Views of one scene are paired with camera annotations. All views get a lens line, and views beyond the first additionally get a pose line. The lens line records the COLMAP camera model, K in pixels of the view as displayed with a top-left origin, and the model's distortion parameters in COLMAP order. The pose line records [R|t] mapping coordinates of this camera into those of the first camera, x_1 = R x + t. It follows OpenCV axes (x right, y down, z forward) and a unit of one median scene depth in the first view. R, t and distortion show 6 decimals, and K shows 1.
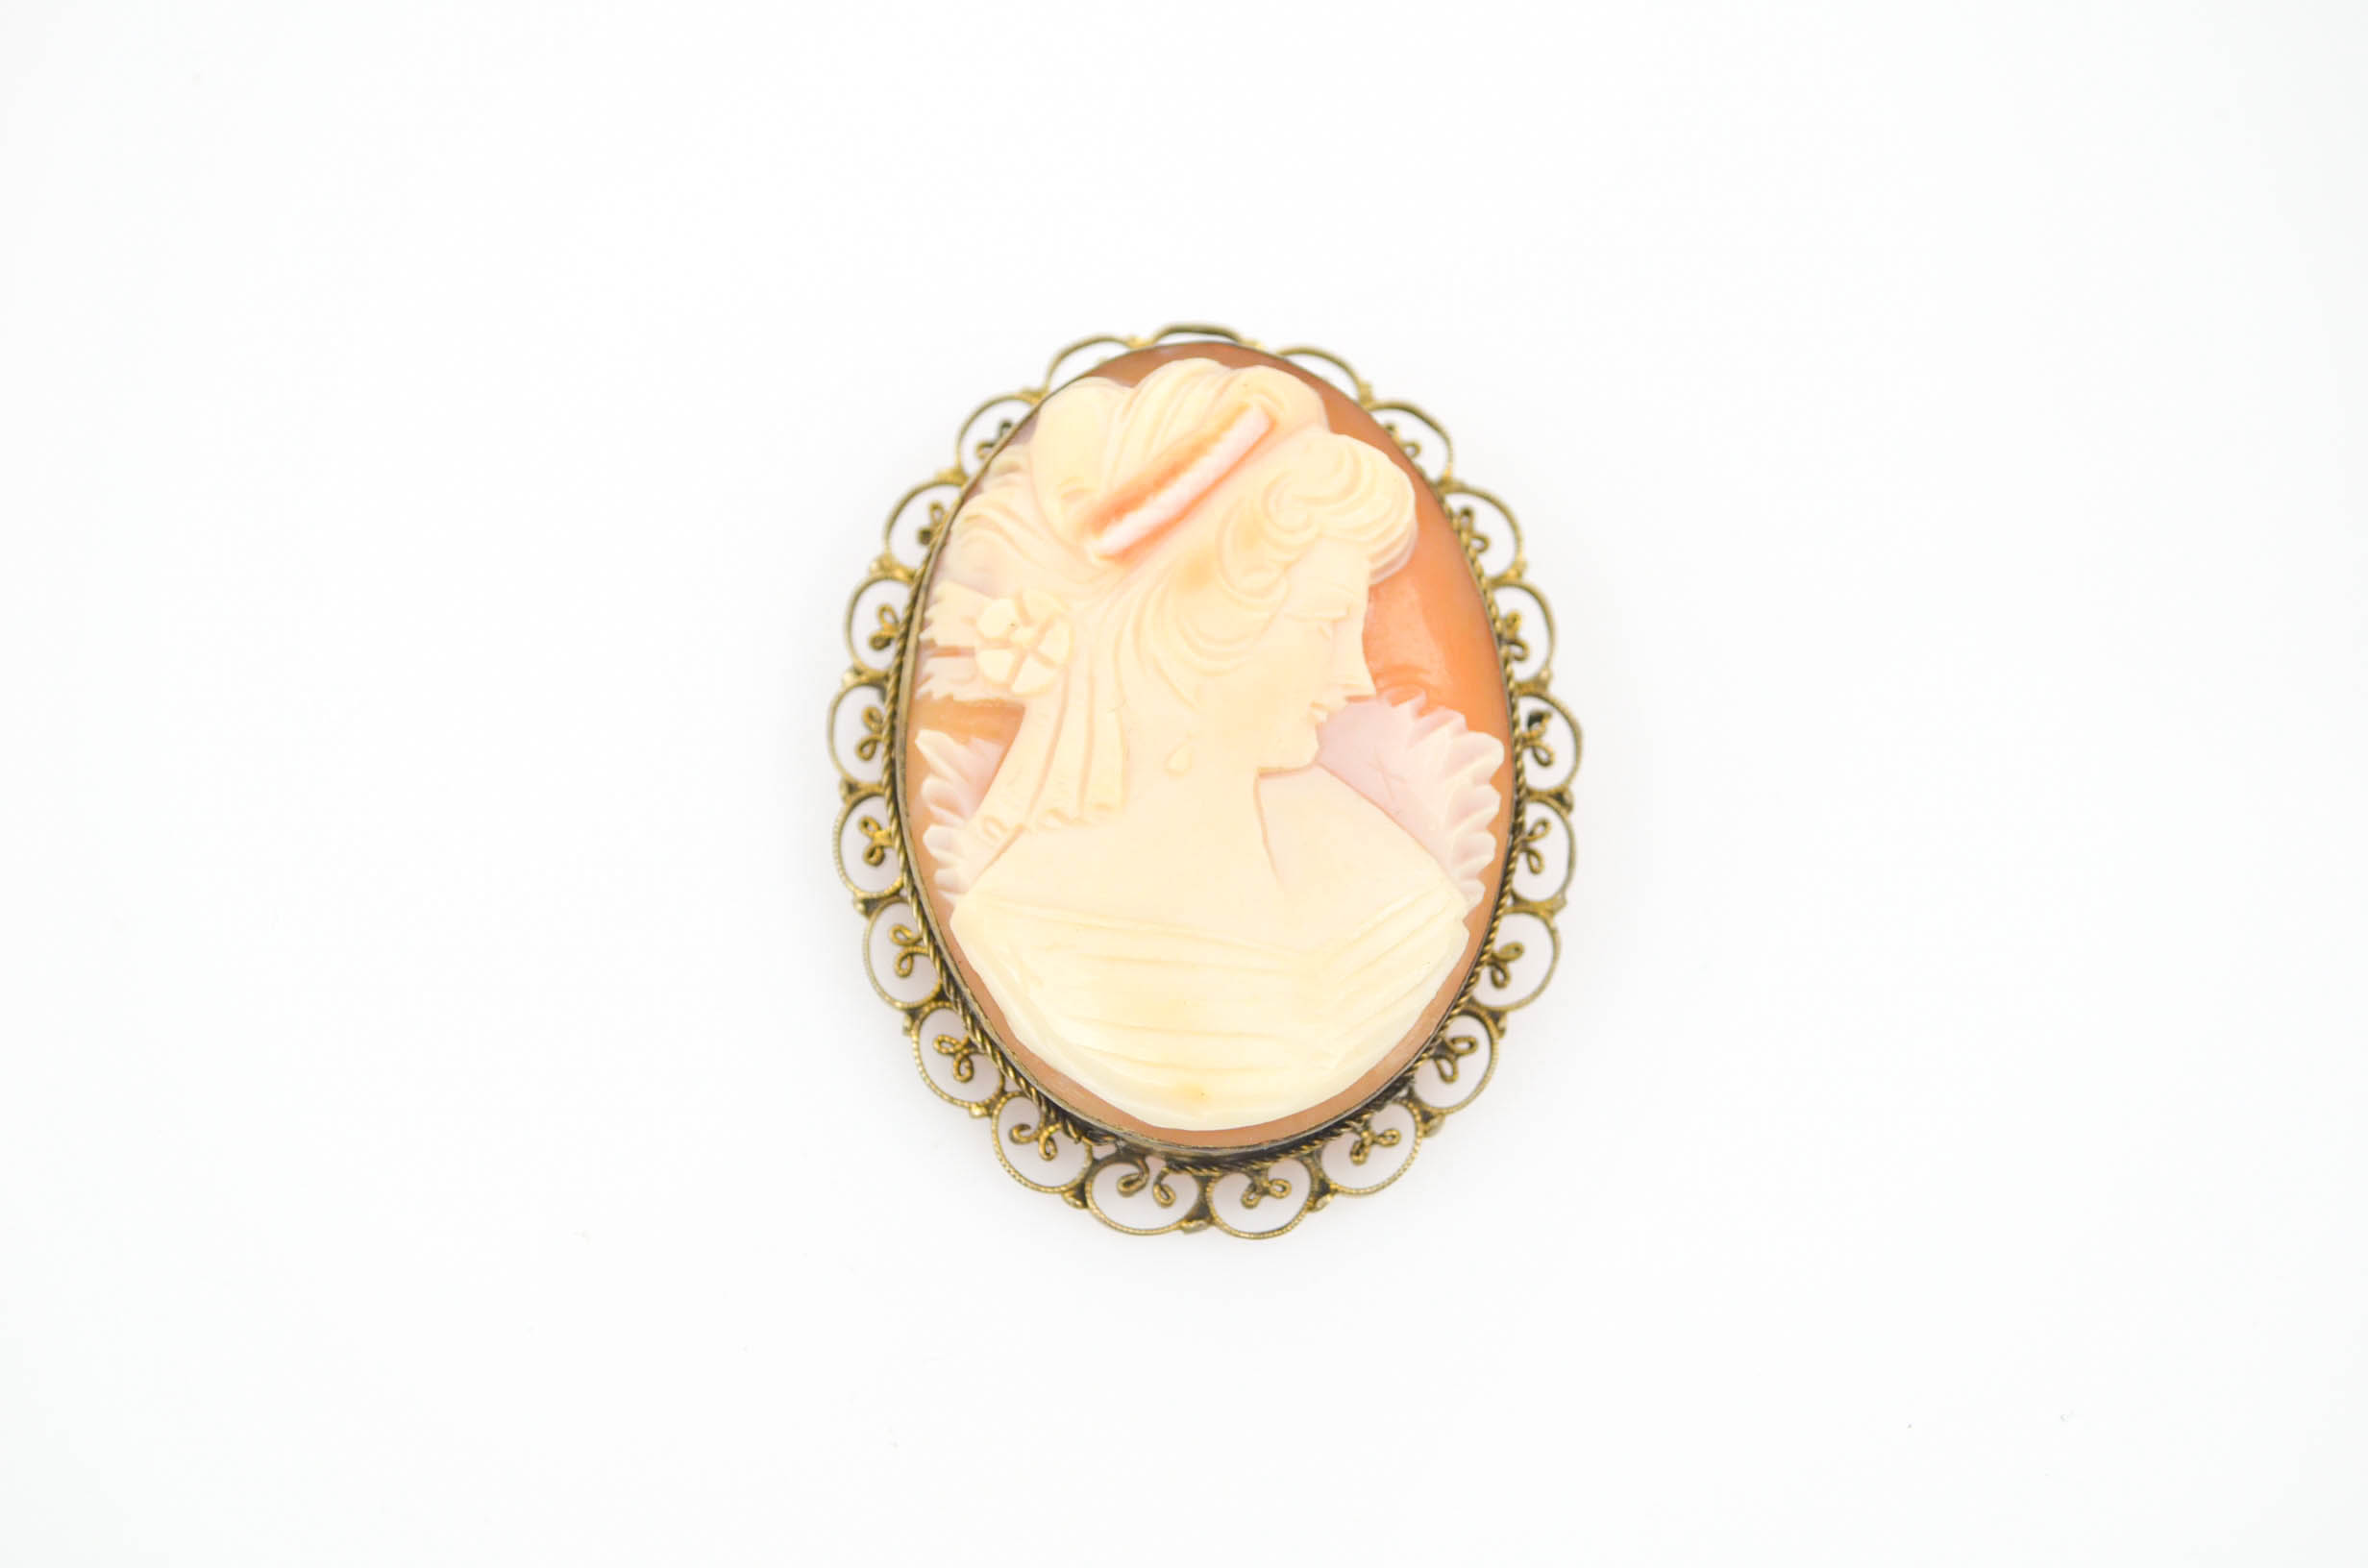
lens RADIAL K [[3683.7, 0, 1180.3], [0, 3683.7, 791.7], [0, 0, 1]] dist [0.017046, 0.000000]
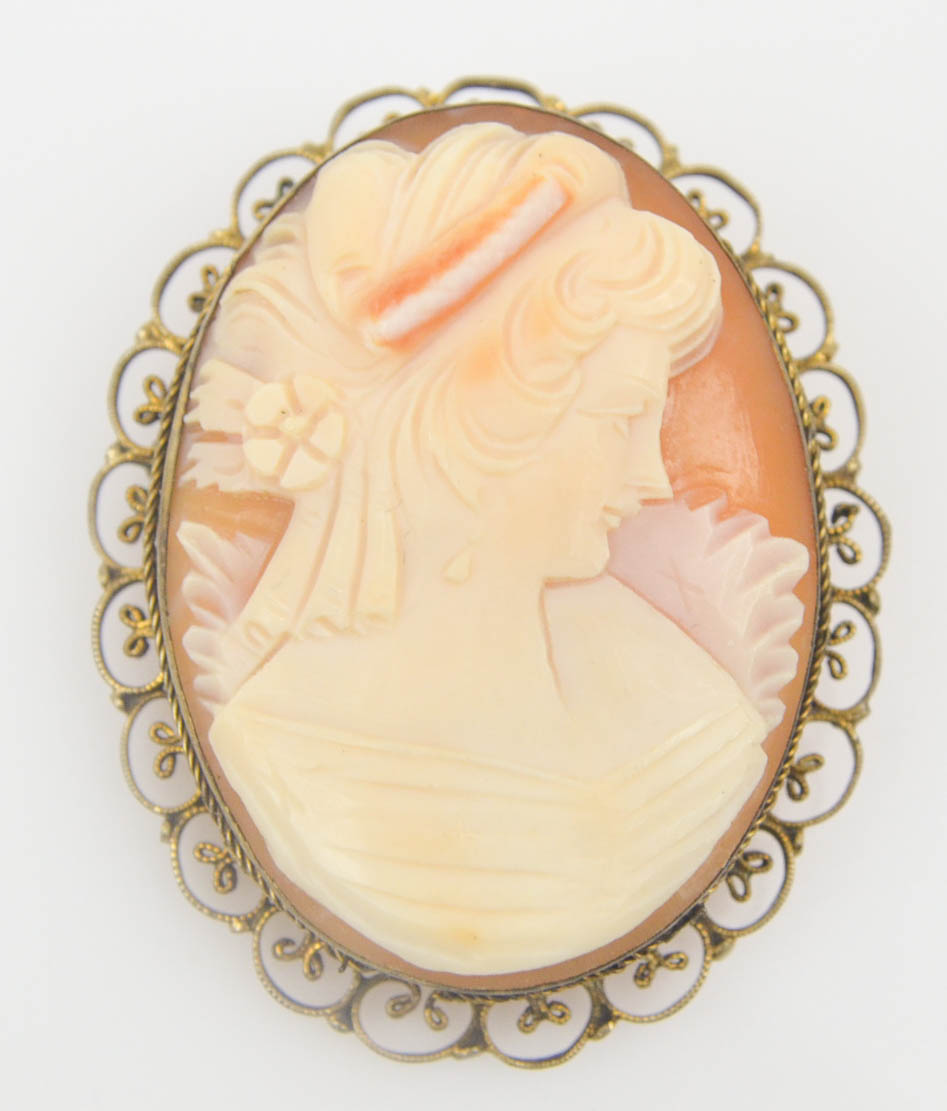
lens RADIAL K [[2622.1, 0, 504.7], [0, 2622.1, 556.9], [0, 0, 1]] dist [0.282302, 0.000000]
pose [[0.999777, 0.021065, -0.001776, 0.012021], [-0.020859, 0.996666, 0.078873, -0.061641], [0.003431, -0.078818, 0.996883, 0.335708]]
